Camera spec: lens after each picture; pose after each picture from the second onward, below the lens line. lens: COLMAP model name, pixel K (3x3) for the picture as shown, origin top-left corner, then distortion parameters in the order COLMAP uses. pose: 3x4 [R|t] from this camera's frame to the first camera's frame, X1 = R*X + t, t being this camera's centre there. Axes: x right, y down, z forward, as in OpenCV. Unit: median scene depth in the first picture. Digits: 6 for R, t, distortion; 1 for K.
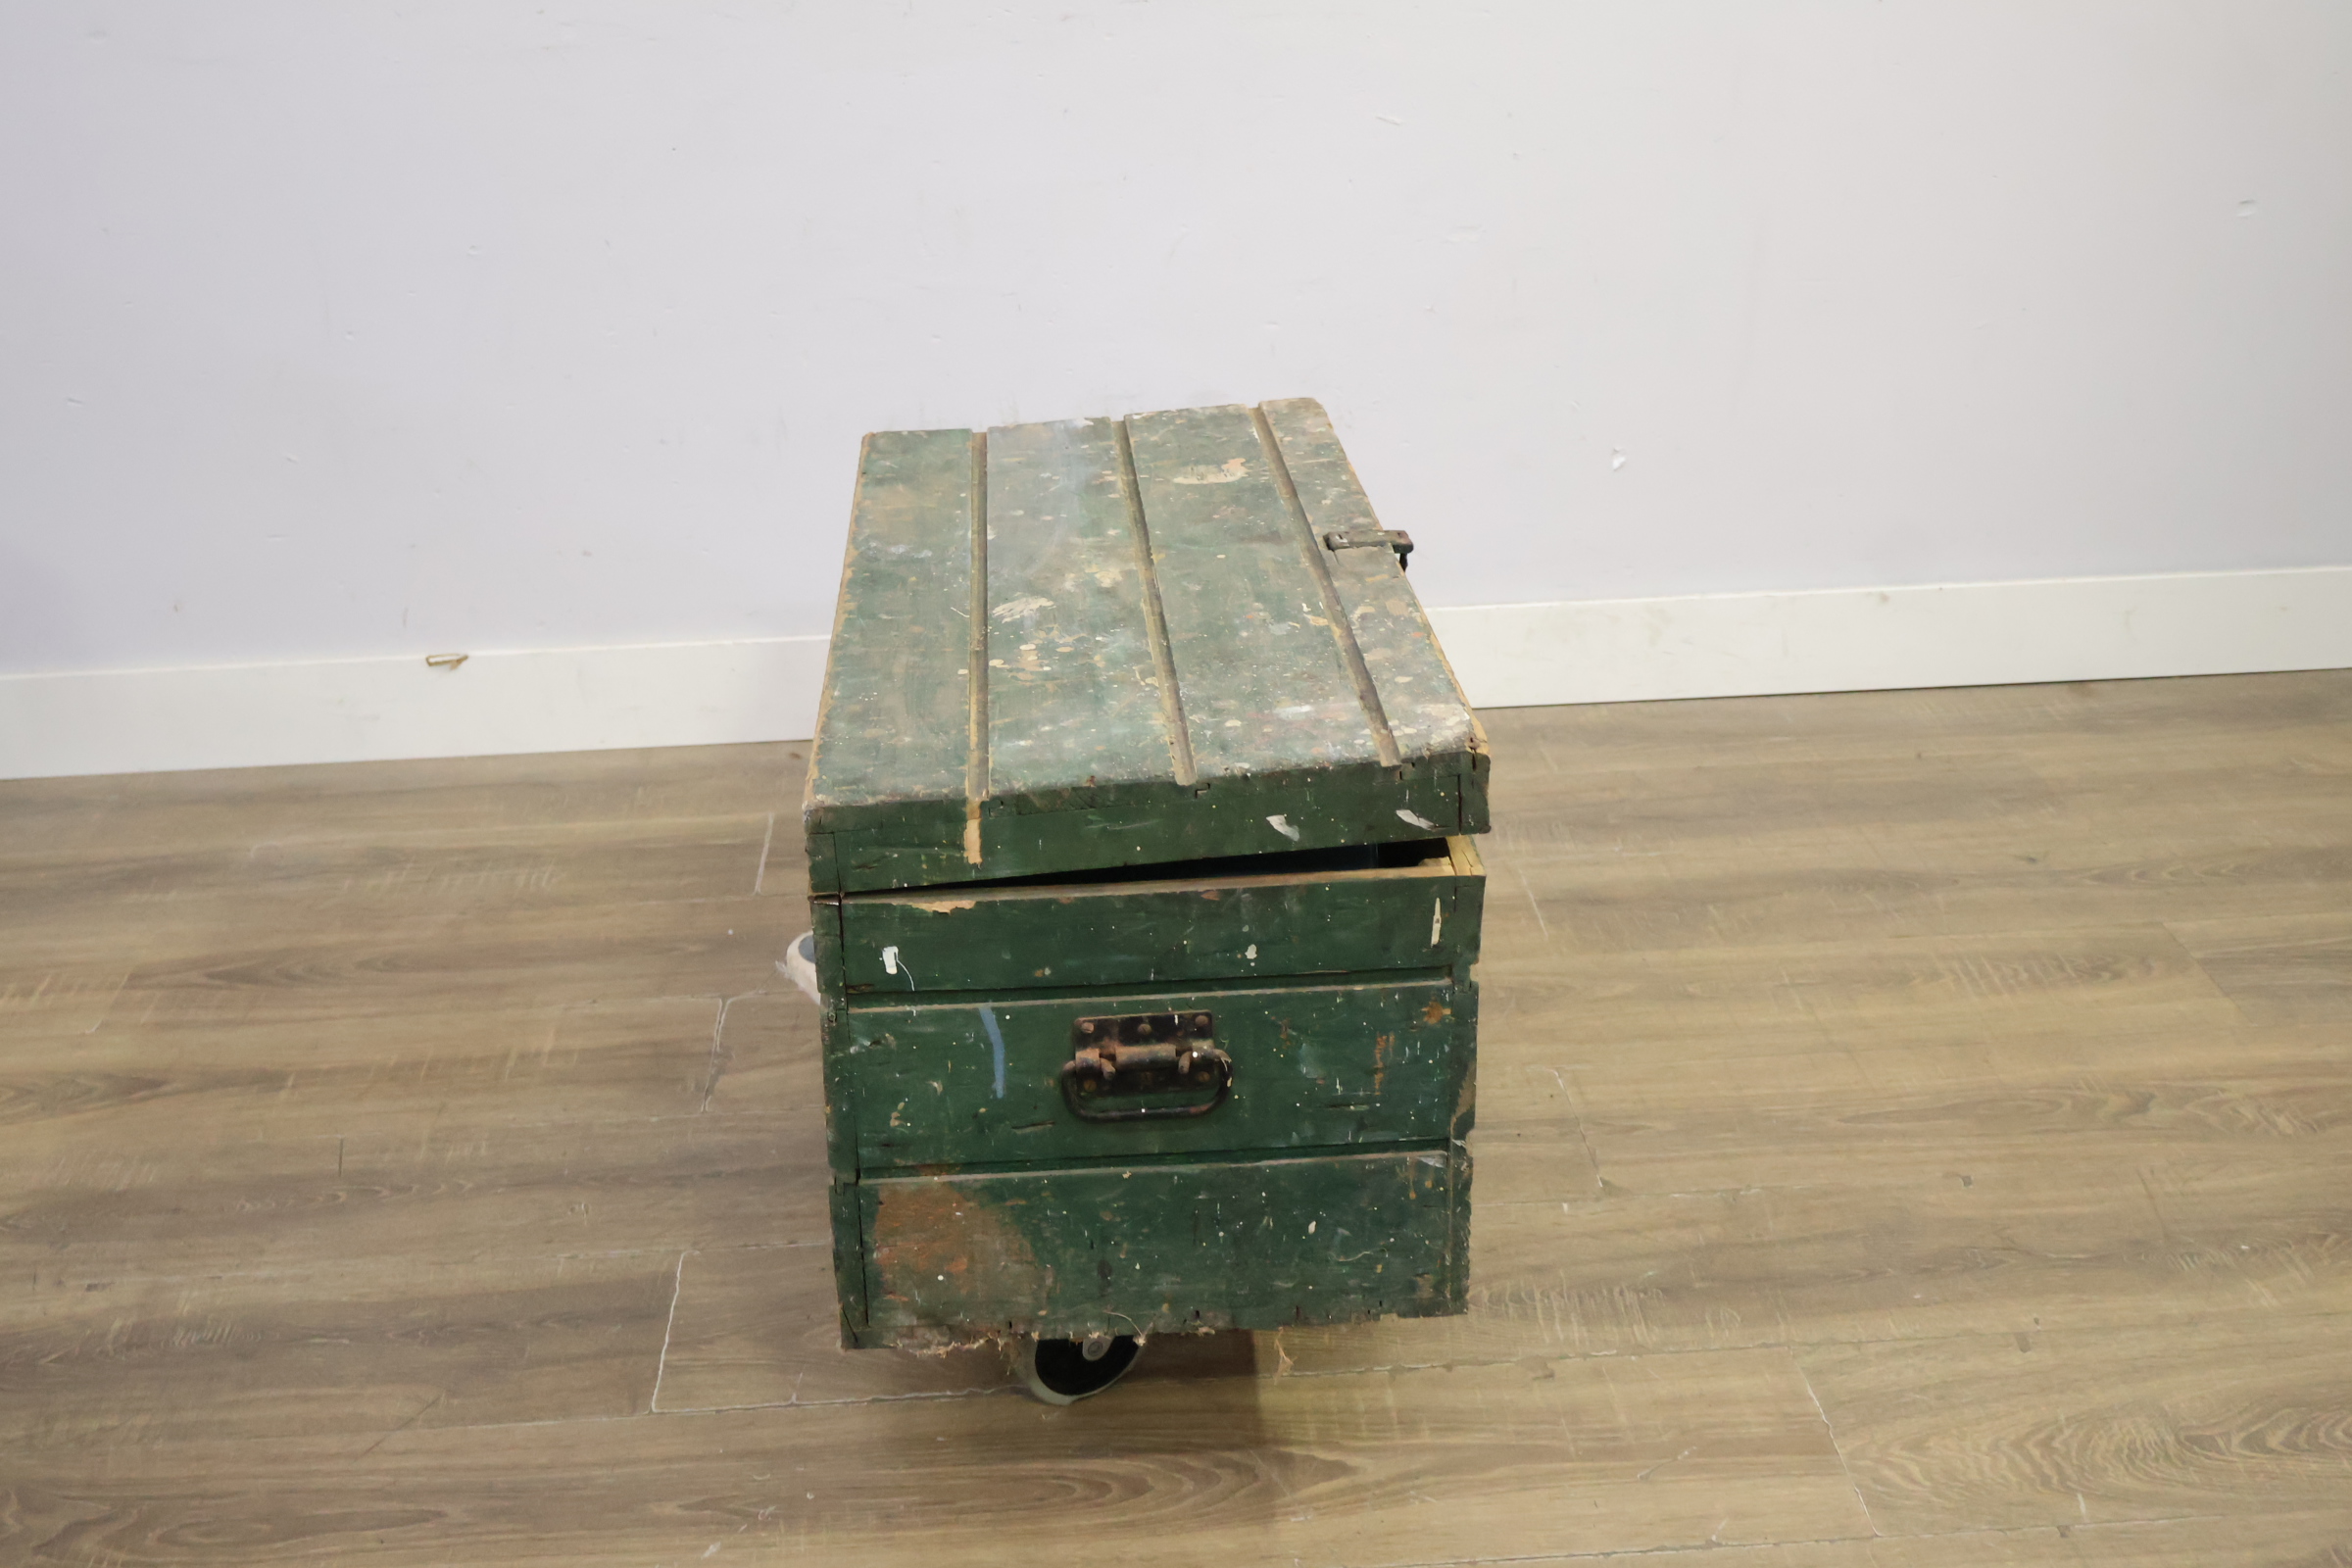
lens RADIAL K [[2617.0, 0, 1165.8], [0, 2617.0, 754.3], [0, 0, 1]] dist [0.005242, 0.000000]
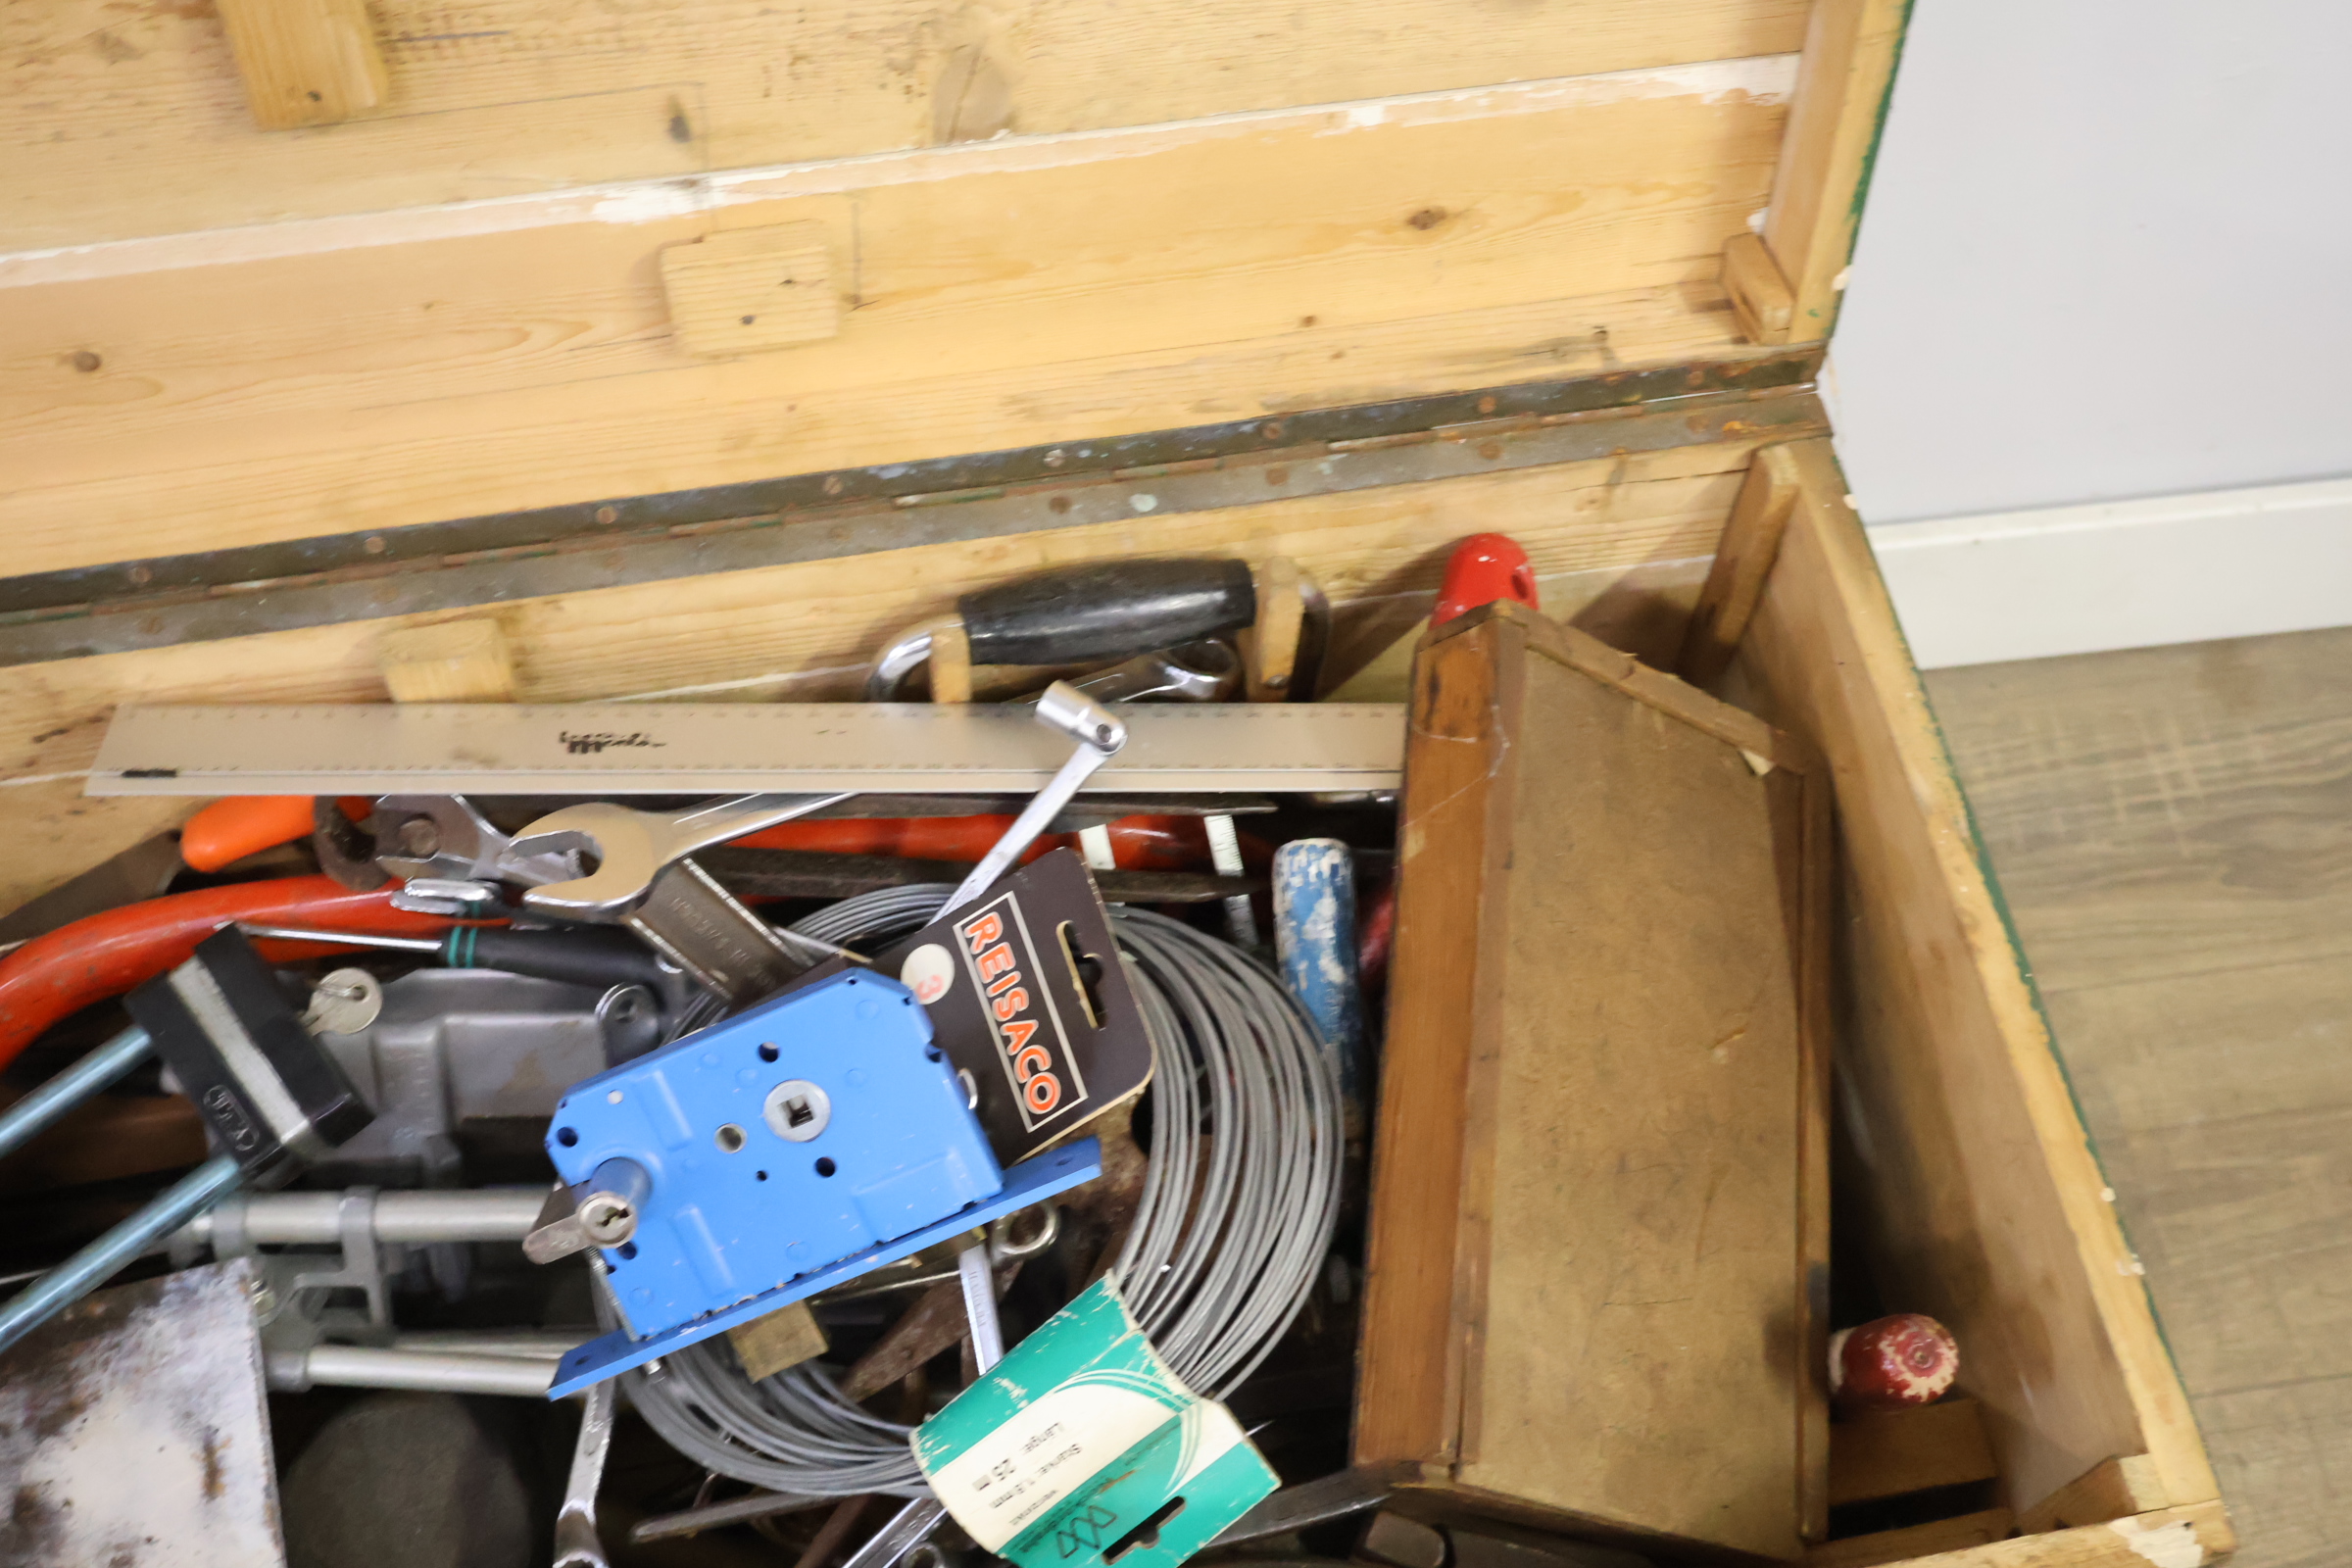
lens RADIAL K [[2617.0, 0, 1163.8], [0, 2617.0, 779.5], [0, 0, 1]] dist [0.005242, 0.000000]
pose [[0.996211, -0.049850, 0.071267, 0.167354], [-0.005521, 0.781534, 0.623838, -0.382529], [-0.086796, -0.621867, 0.778298, 0.836358]]
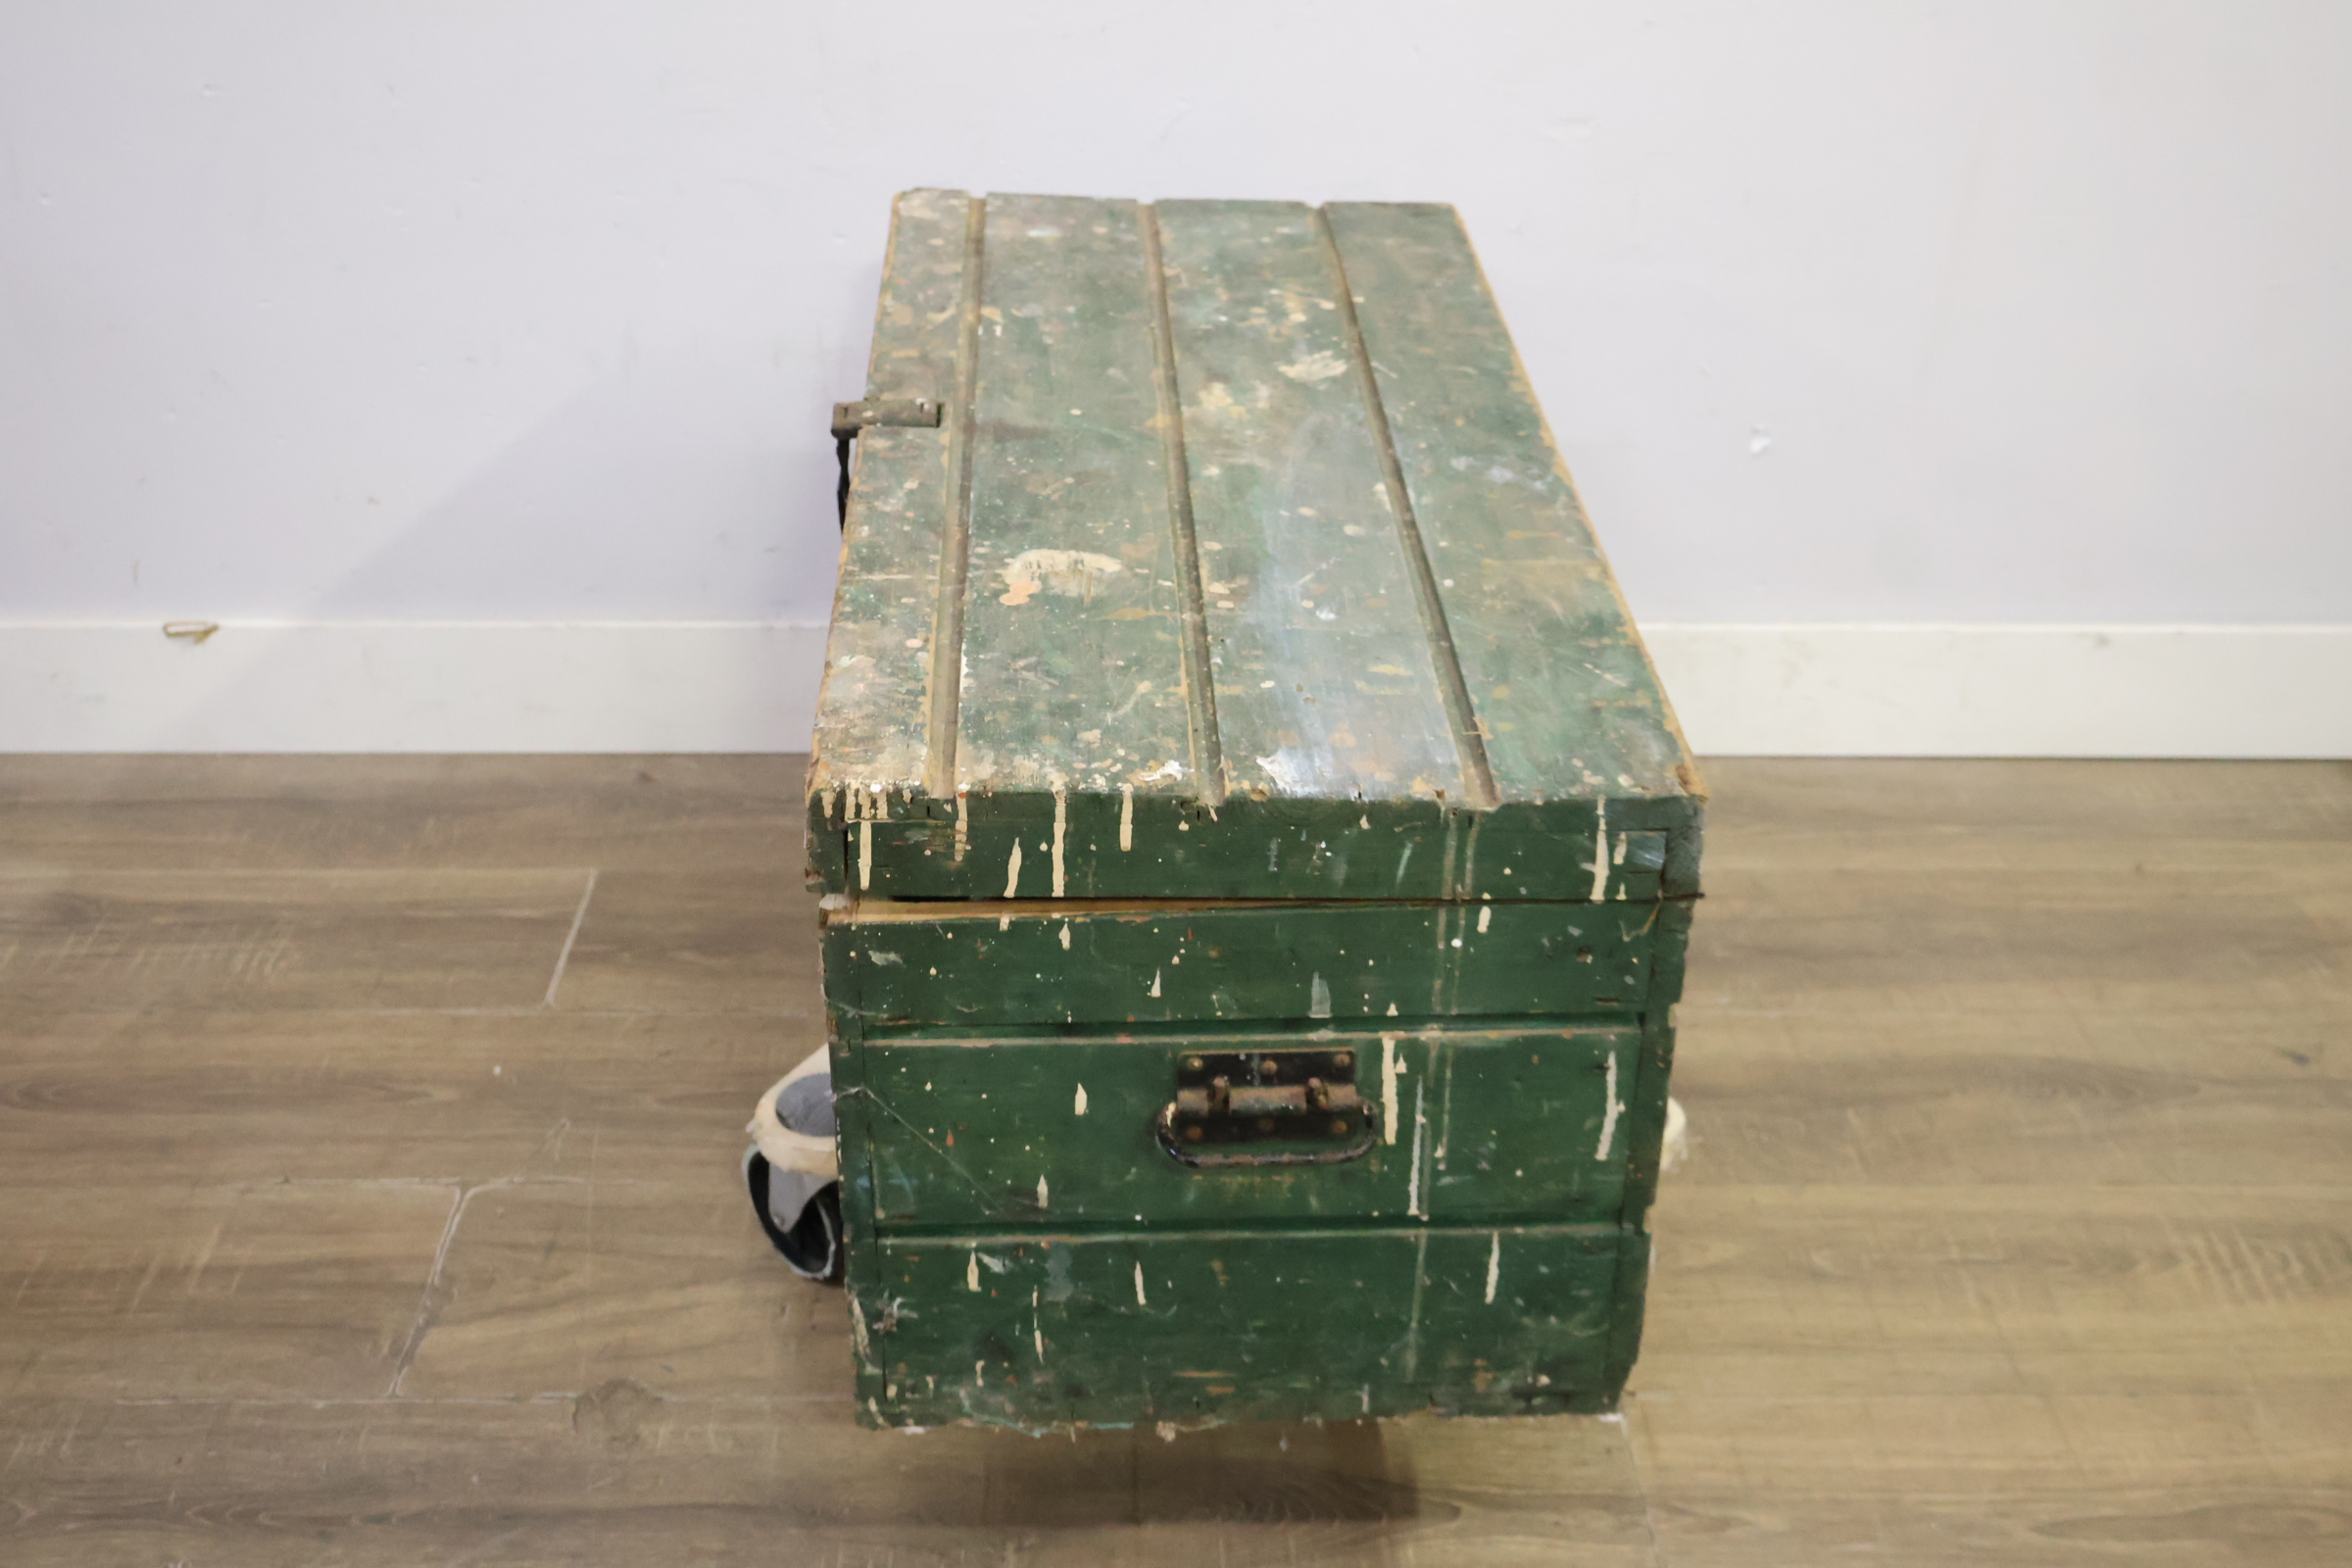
lens RADIAL K [[2617.0, 0, 1176.0], [0, 2617.0, 776.0], [0, 0, 1]] dist [0.005242, 0.000000]
pose [[0.998273, 0.053080, -0.025179, 0.039639], [-0.050490, 0.994266, 0.094260, -0.100072], [0.030038, -0.092826, 0.995229, 0.312295]]
